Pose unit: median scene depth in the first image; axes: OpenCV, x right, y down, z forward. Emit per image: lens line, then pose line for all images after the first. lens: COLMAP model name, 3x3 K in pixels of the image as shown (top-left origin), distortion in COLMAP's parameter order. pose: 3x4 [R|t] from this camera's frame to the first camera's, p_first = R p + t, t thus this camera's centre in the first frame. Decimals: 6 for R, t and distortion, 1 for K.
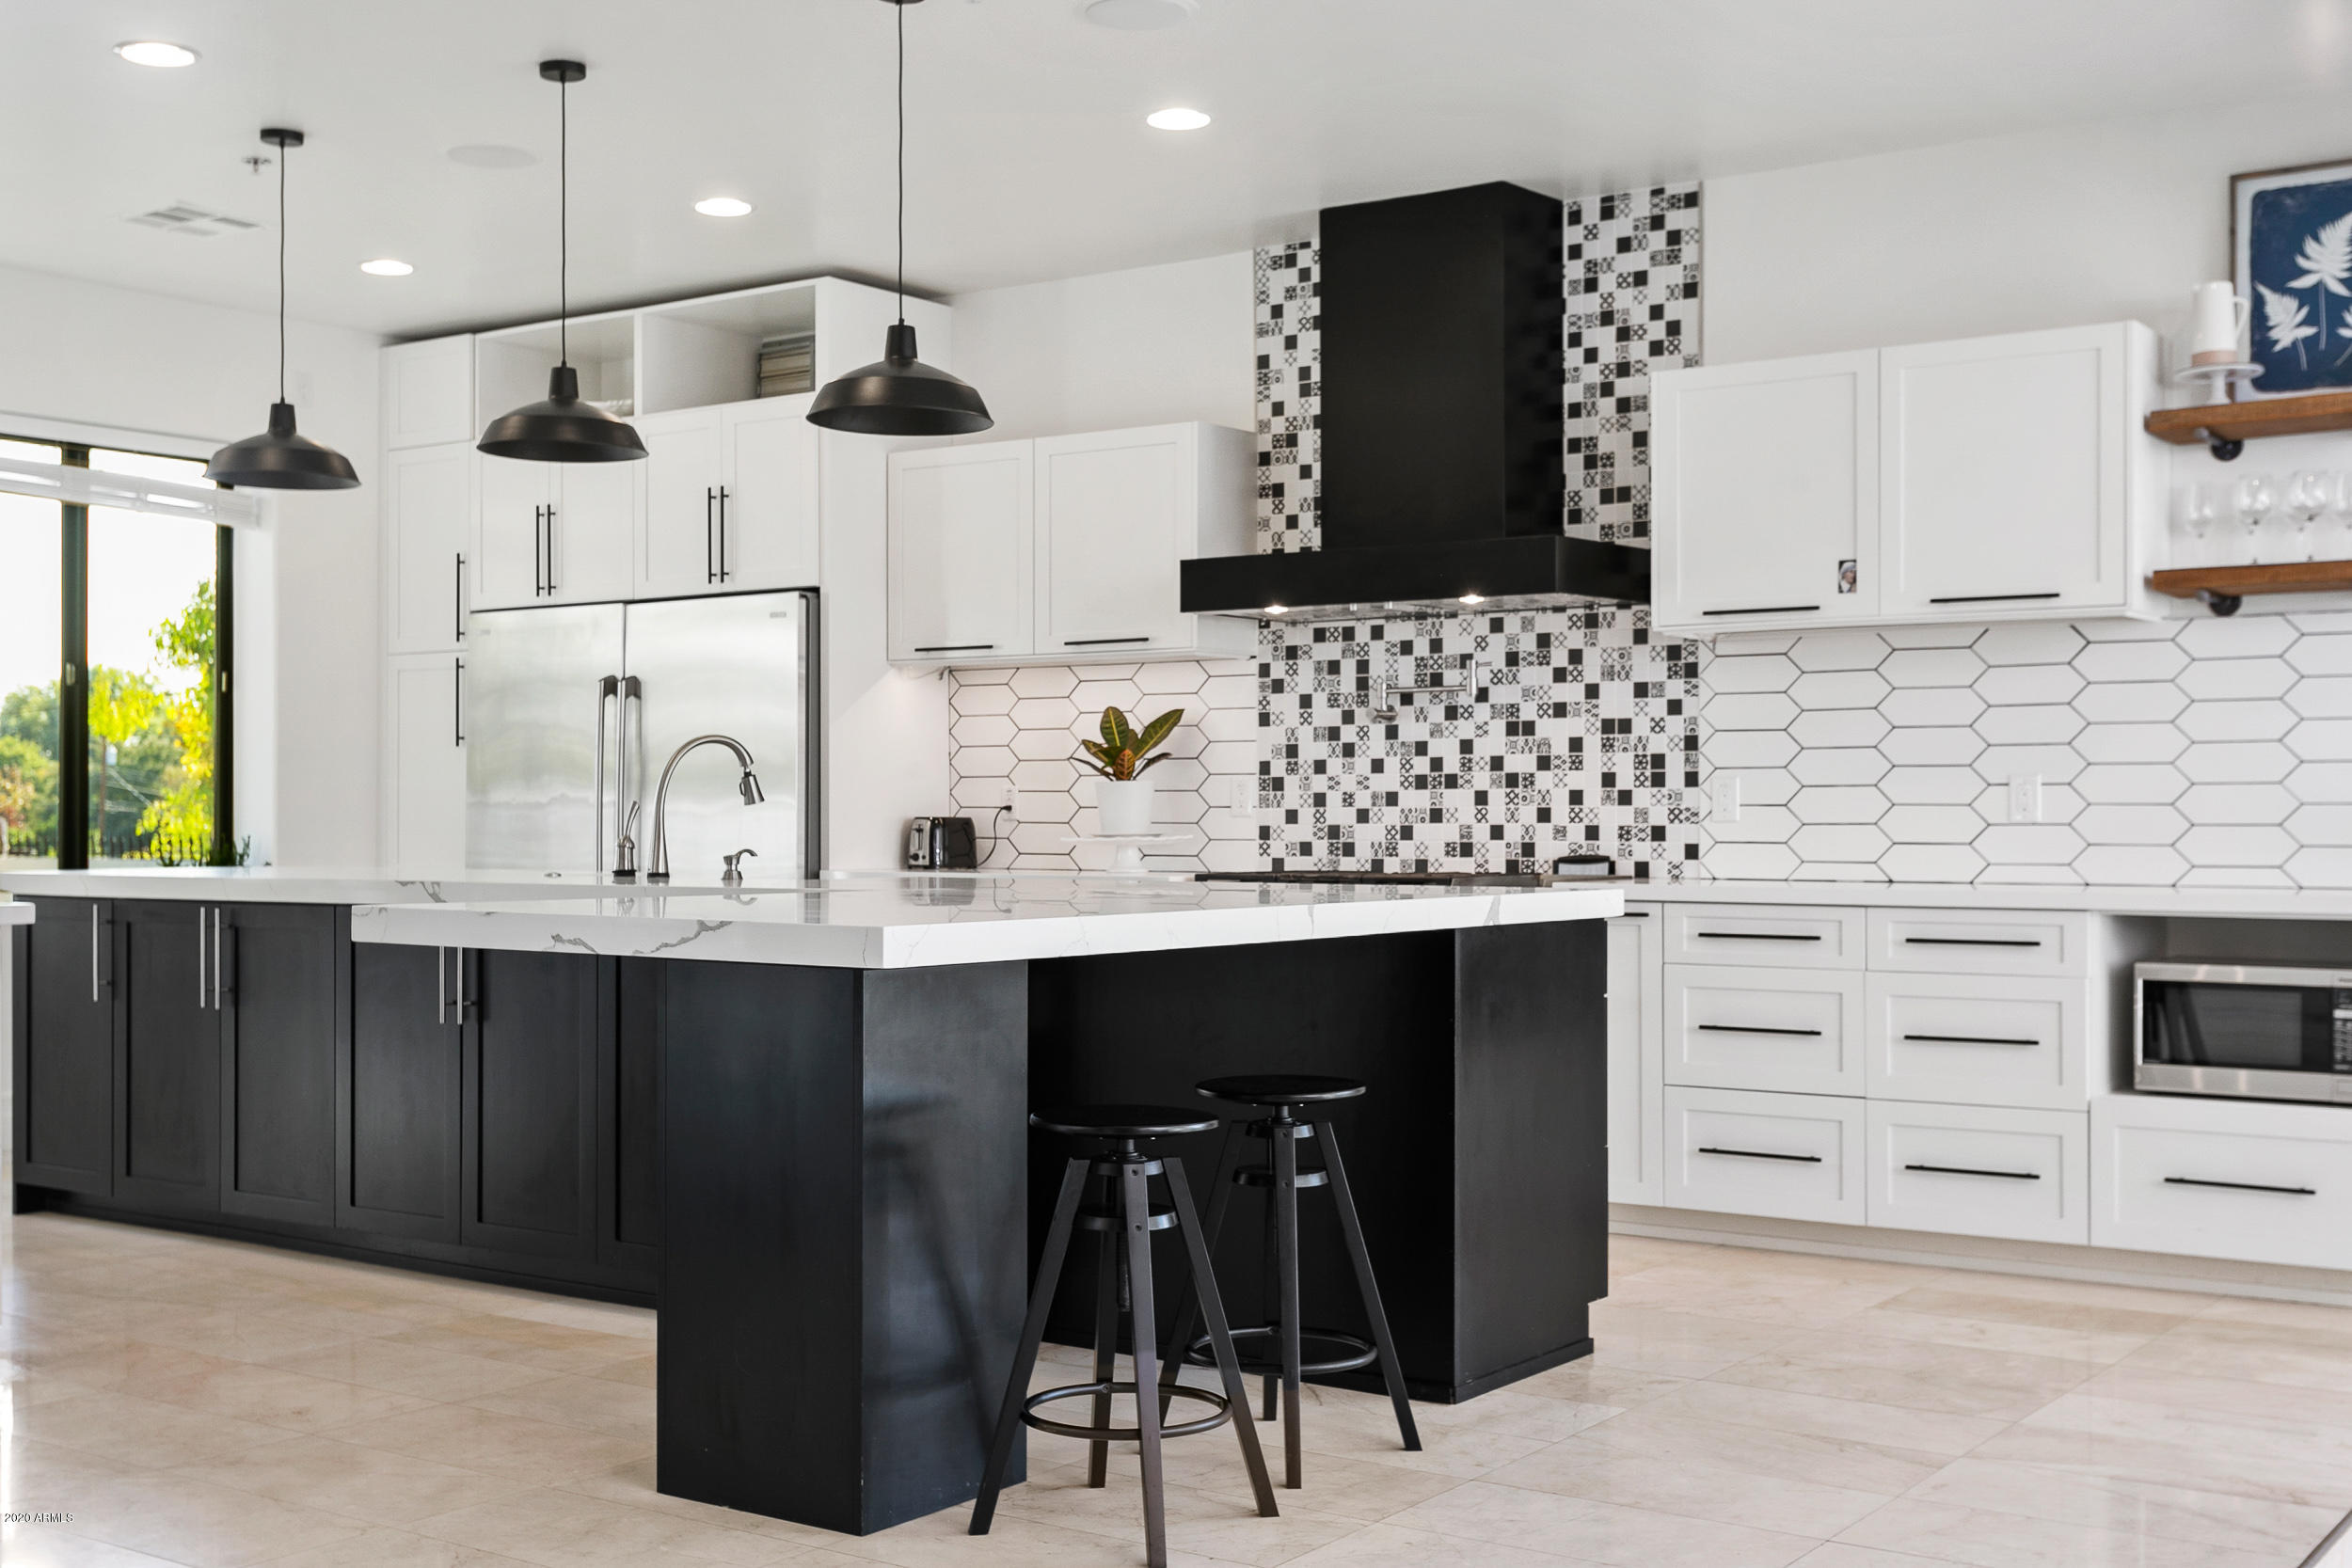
lens RADIAL K [[2622.8, 0, 1174.7], [0, 2622.8, 786.3], [0, 0, 1]] dist [0.002189, 0.000000]
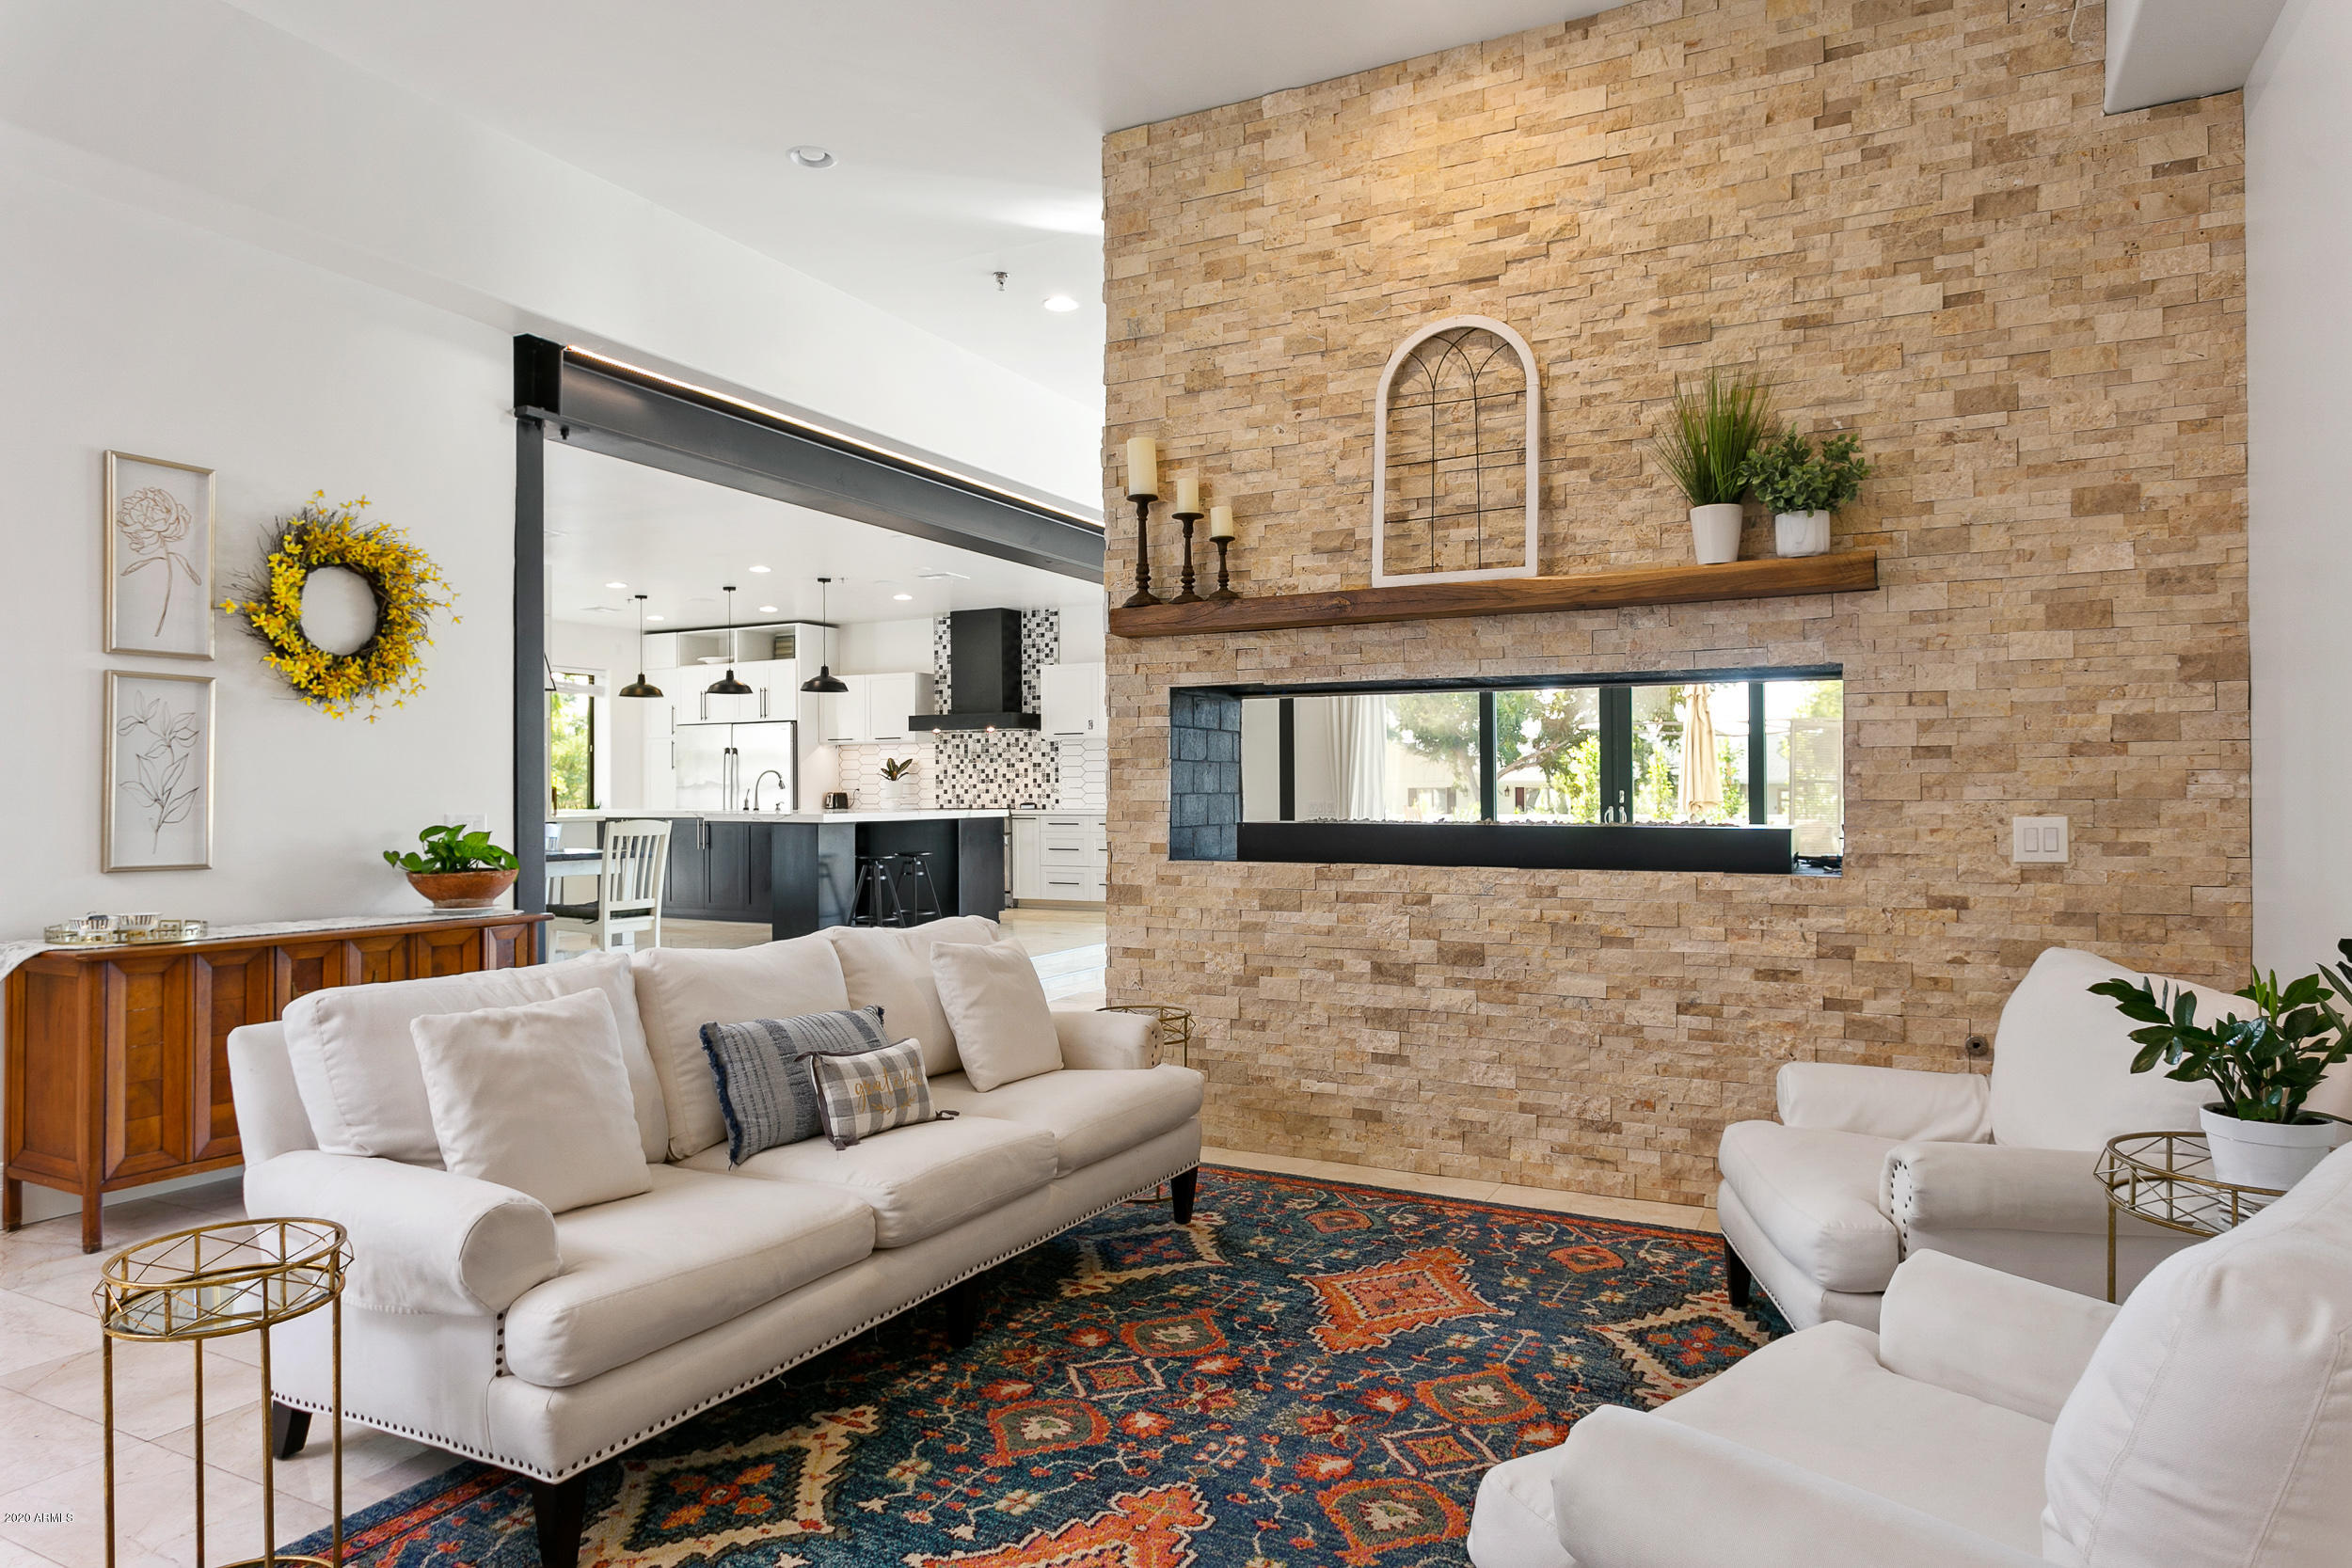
lens RADIAL K [[1470.3, 0, 1178.4], [0, 1470.3, 791.2], [0, 0, 1]] dist [0.000489, -0.000154]
pose [[0.990474, -0.004172, 0.137638, 0.084730], [0.002871, 0.999949, 0.009655, -0.006468], [-0.137671, -0.009168, 0.990436, -0.911542]]
